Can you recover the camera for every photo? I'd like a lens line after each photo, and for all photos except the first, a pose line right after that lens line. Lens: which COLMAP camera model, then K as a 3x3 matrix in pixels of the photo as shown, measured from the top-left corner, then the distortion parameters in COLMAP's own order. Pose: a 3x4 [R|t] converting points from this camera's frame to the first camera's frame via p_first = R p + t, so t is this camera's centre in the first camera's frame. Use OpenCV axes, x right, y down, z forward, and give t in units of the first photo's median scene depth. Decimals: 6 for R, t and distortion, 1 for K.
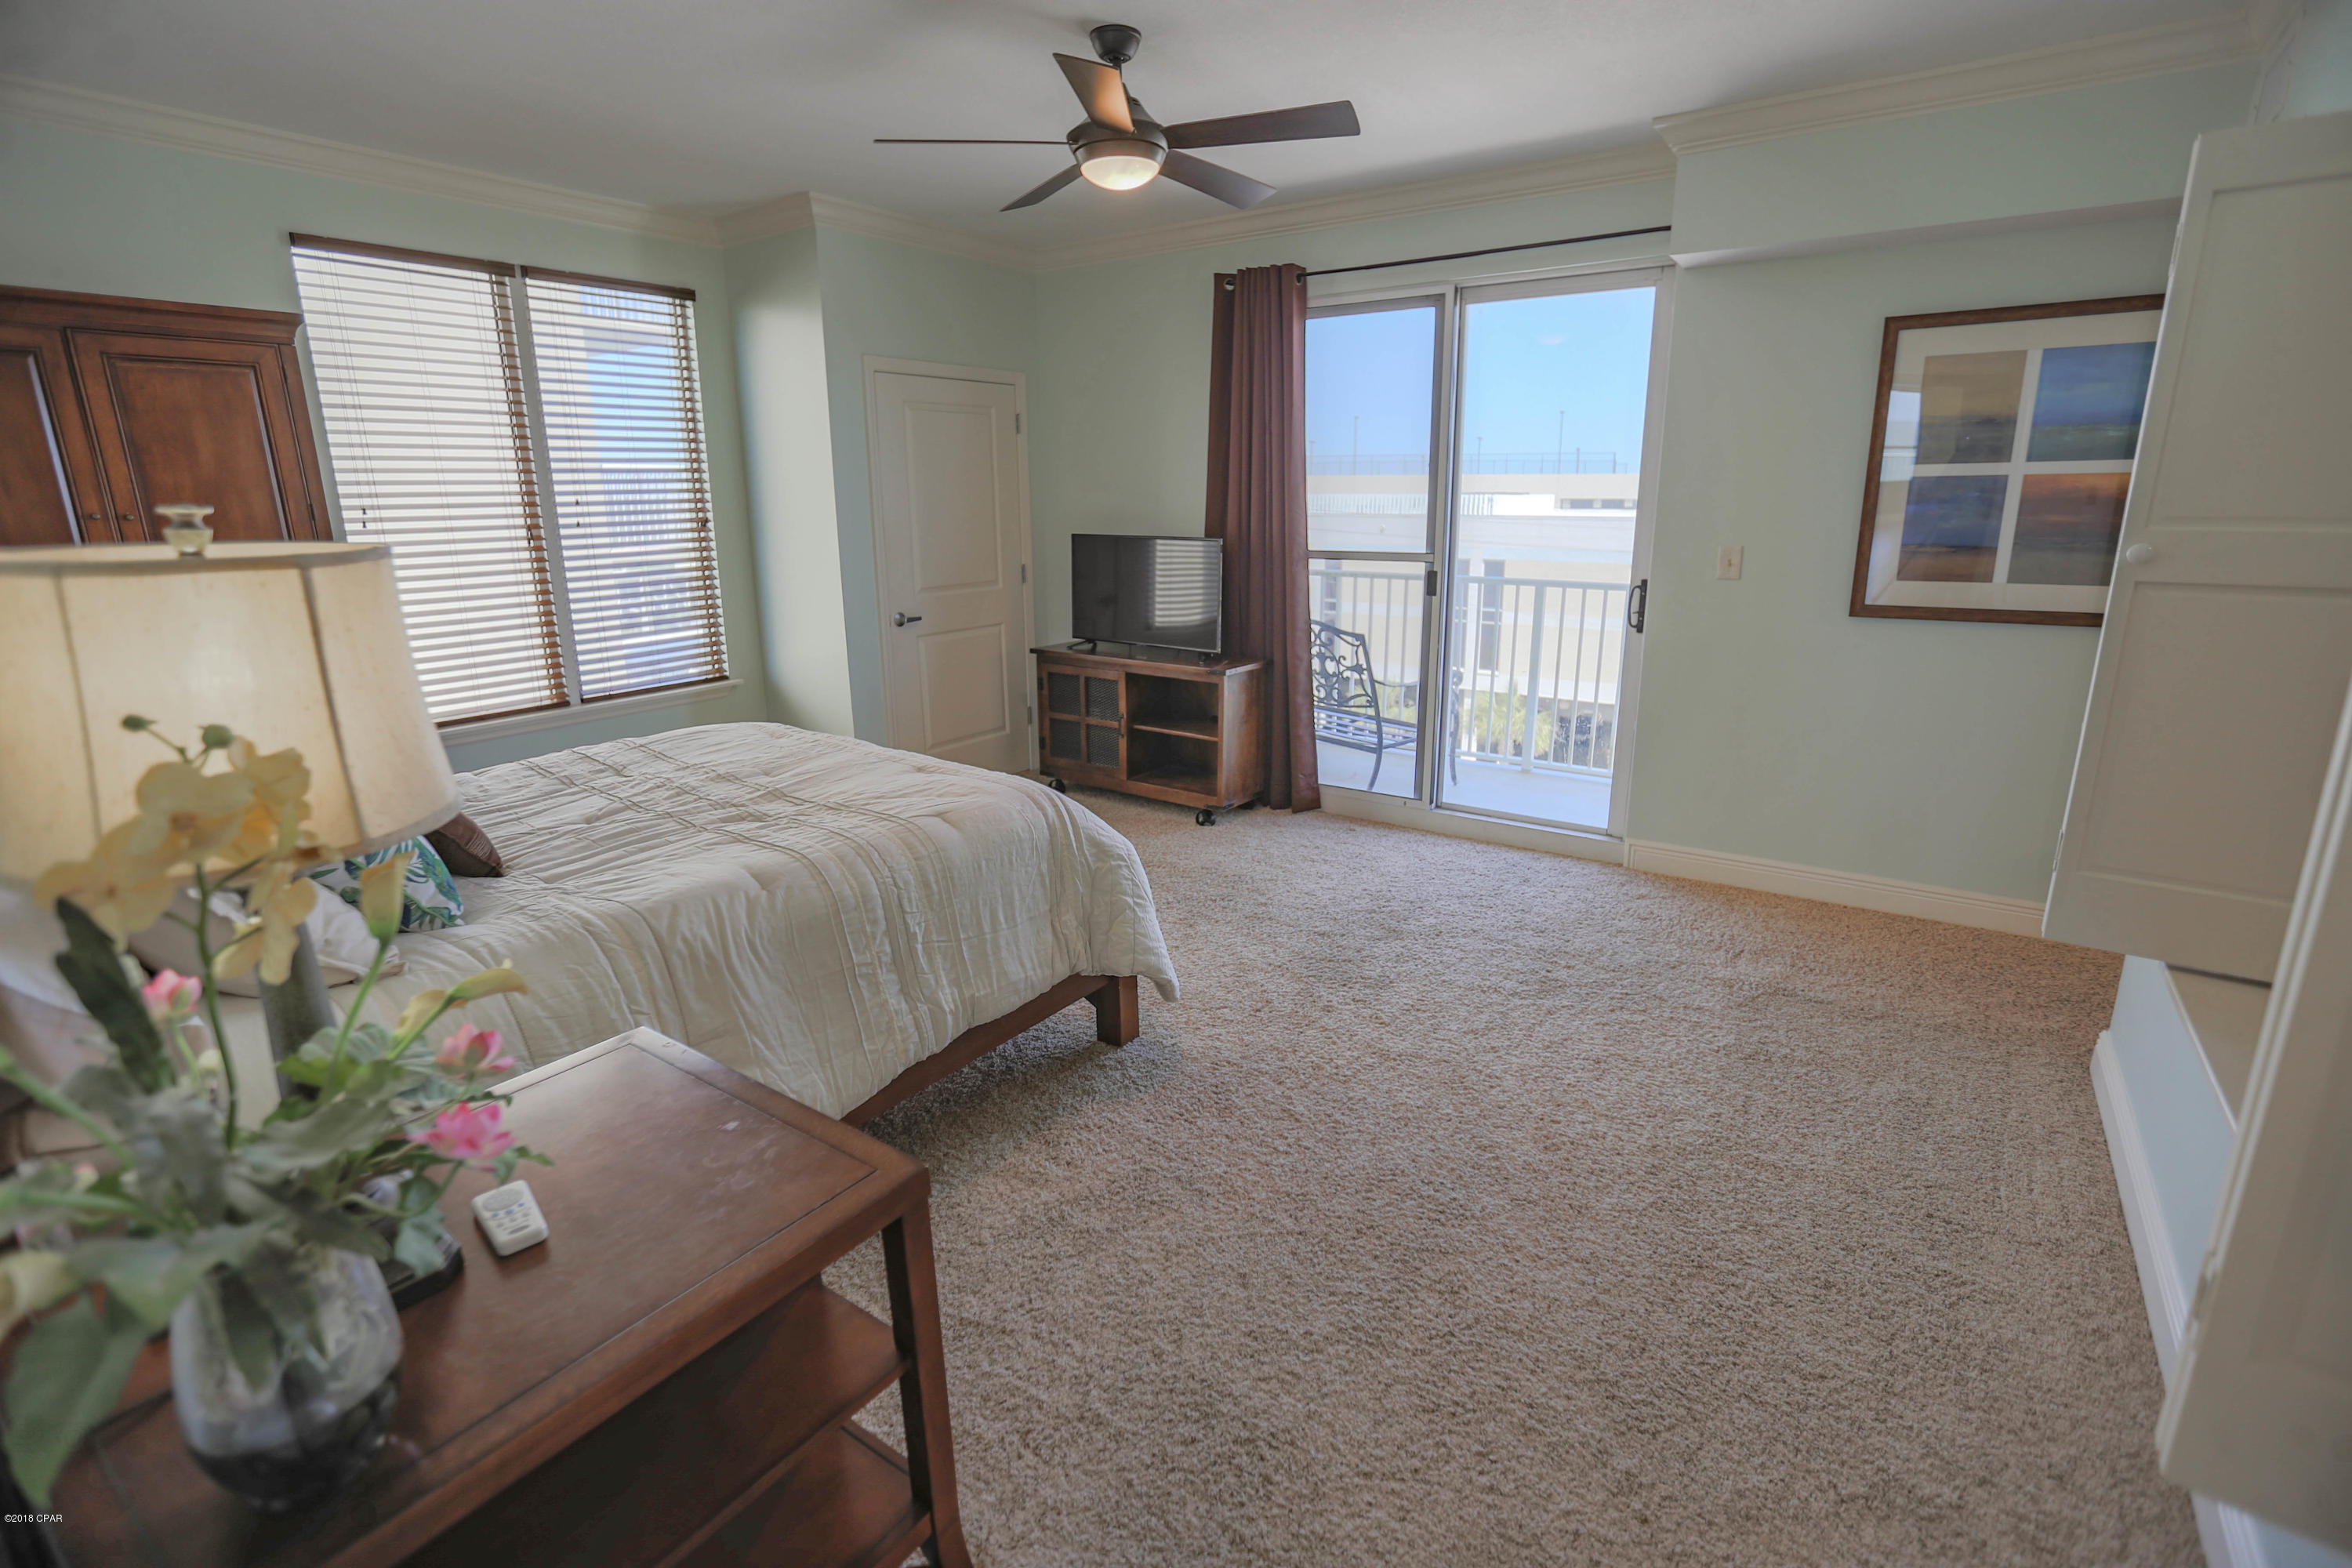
lens RADIAL K [[1079.0, 0, 1176.9], [0, 1079.0, 775.9], [0, 0, 1]] dist [-0.051644, 0.020452]
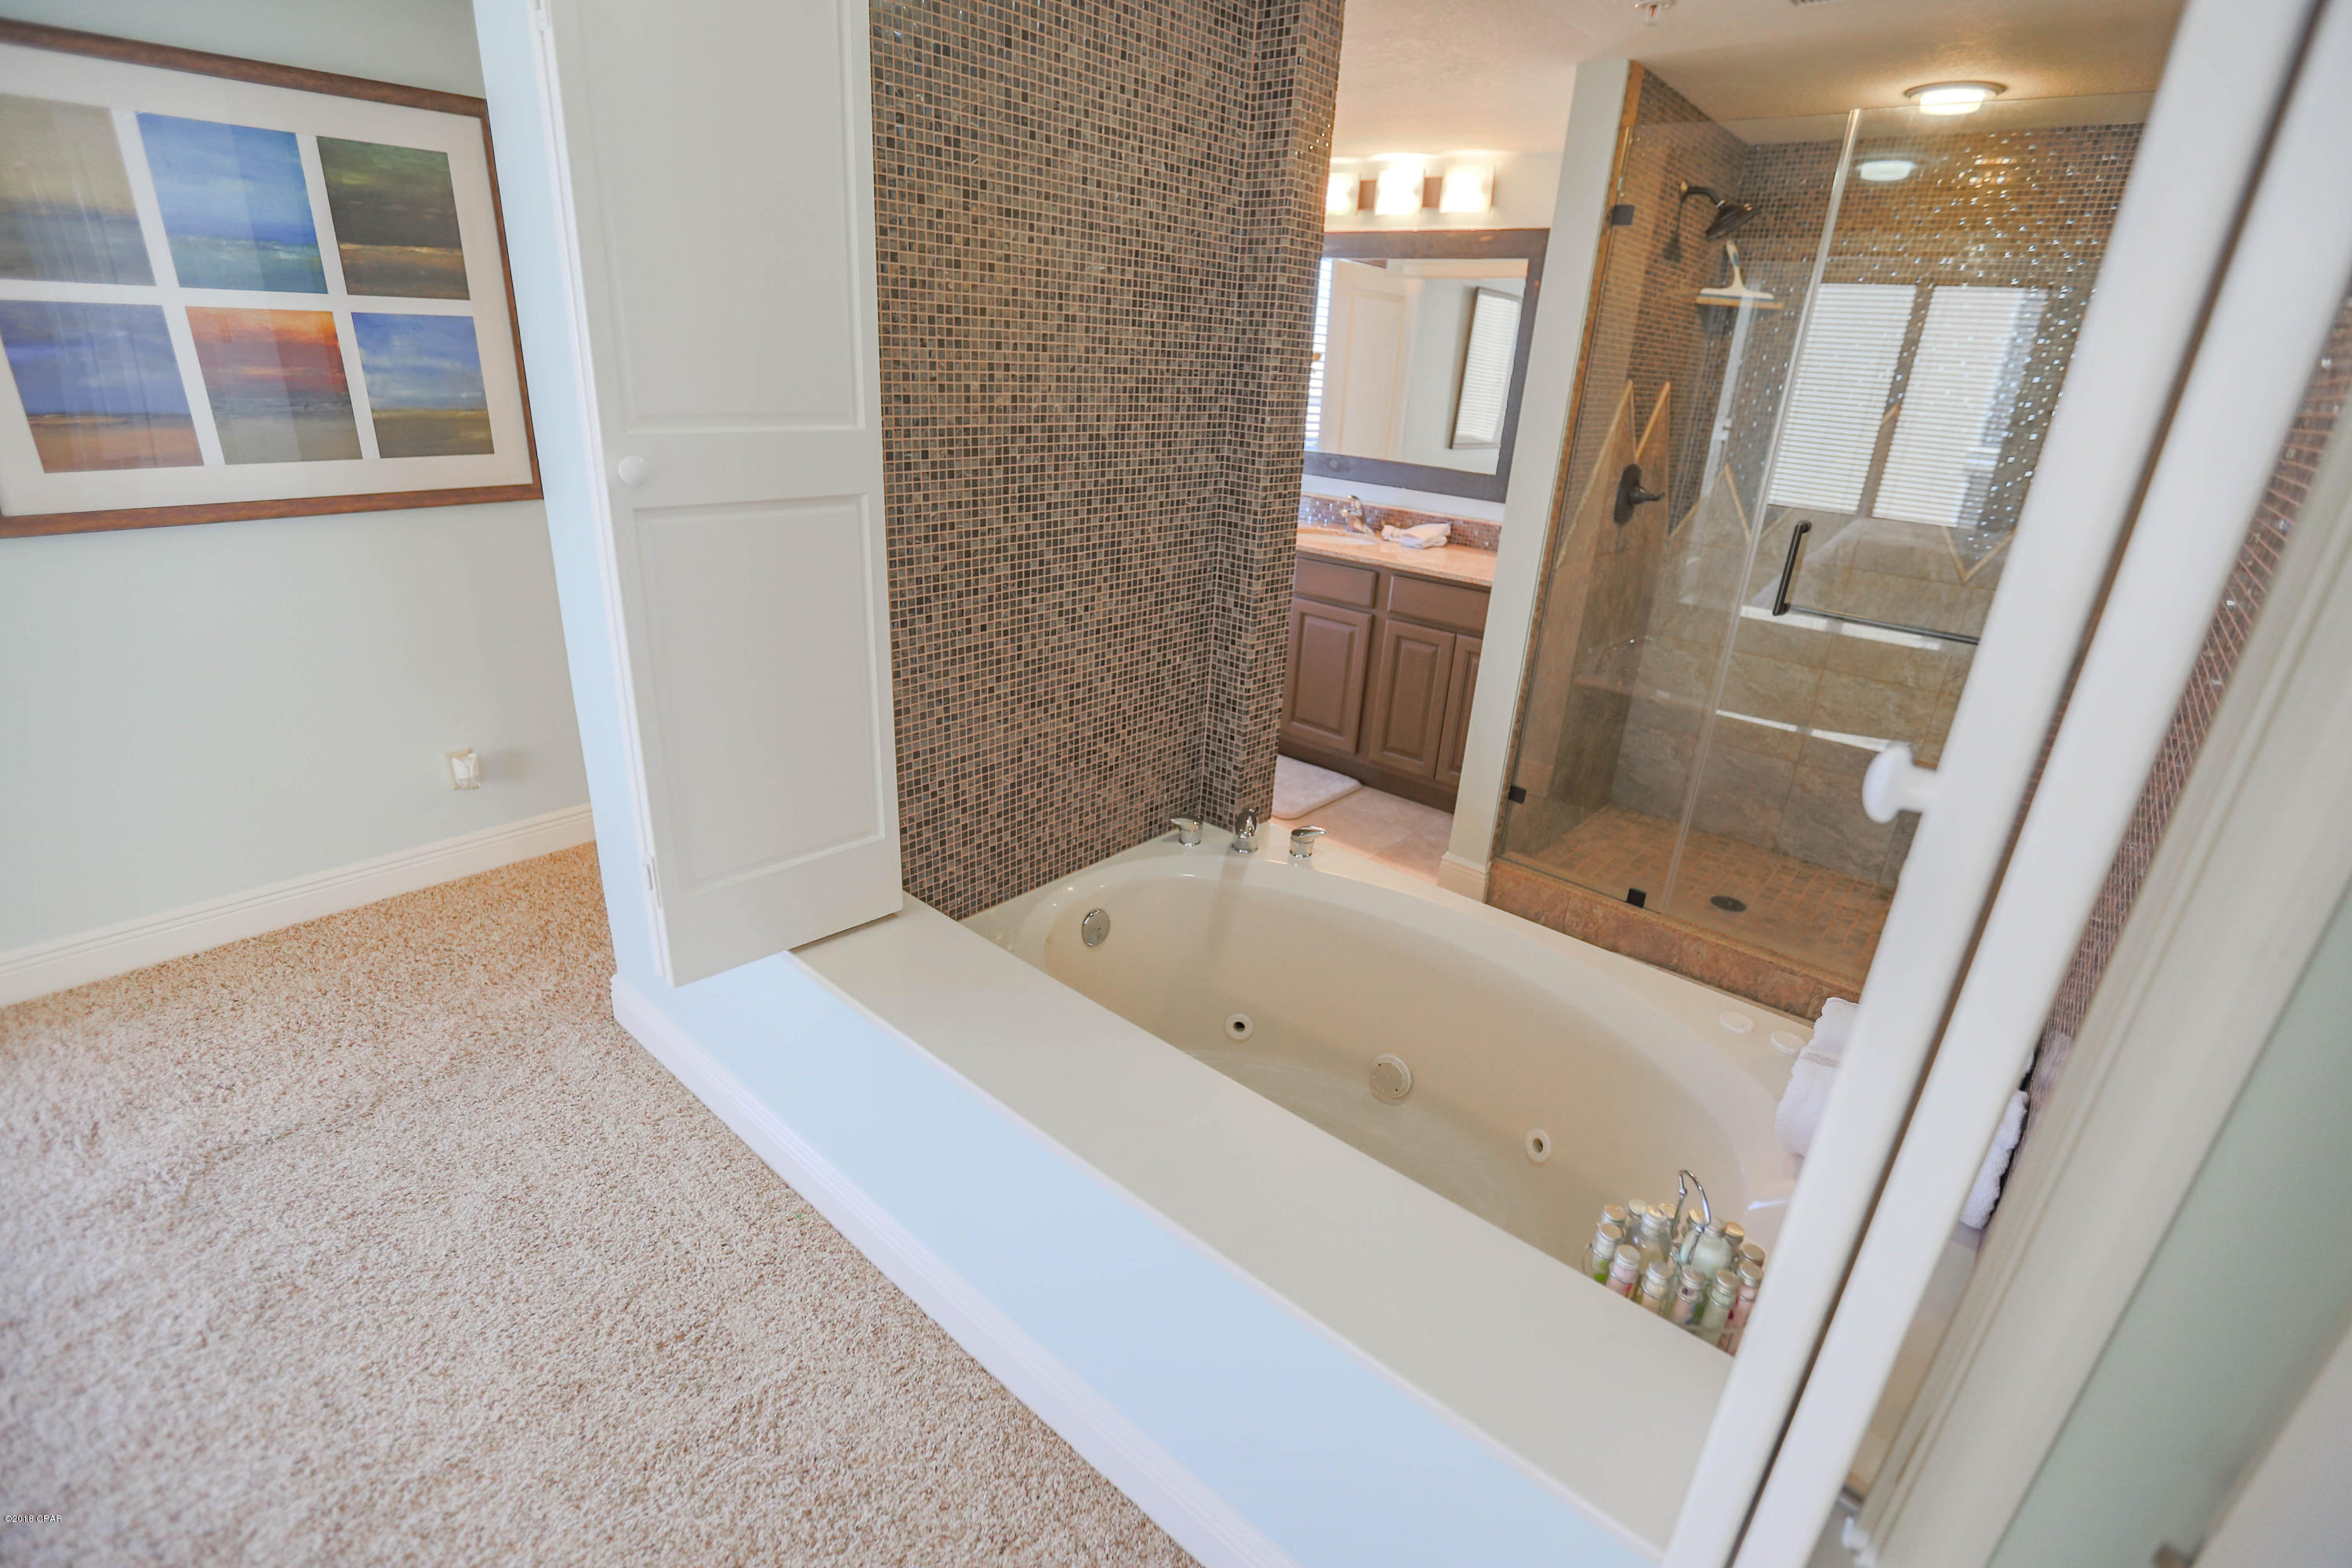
lens RADIAL K [[1079.0, 0, 1176.9], [0, 1079.0, 775.9], [0, 0, 1]] dist [-0.051644, 0.020452]
pose [[0.100147, -0.346853, 0.932557, 0.121280], [0.193360, 0.926185, 0.323718, -0.098684], [-0.976003, 0.147899, 0.159822, 0.303038]]
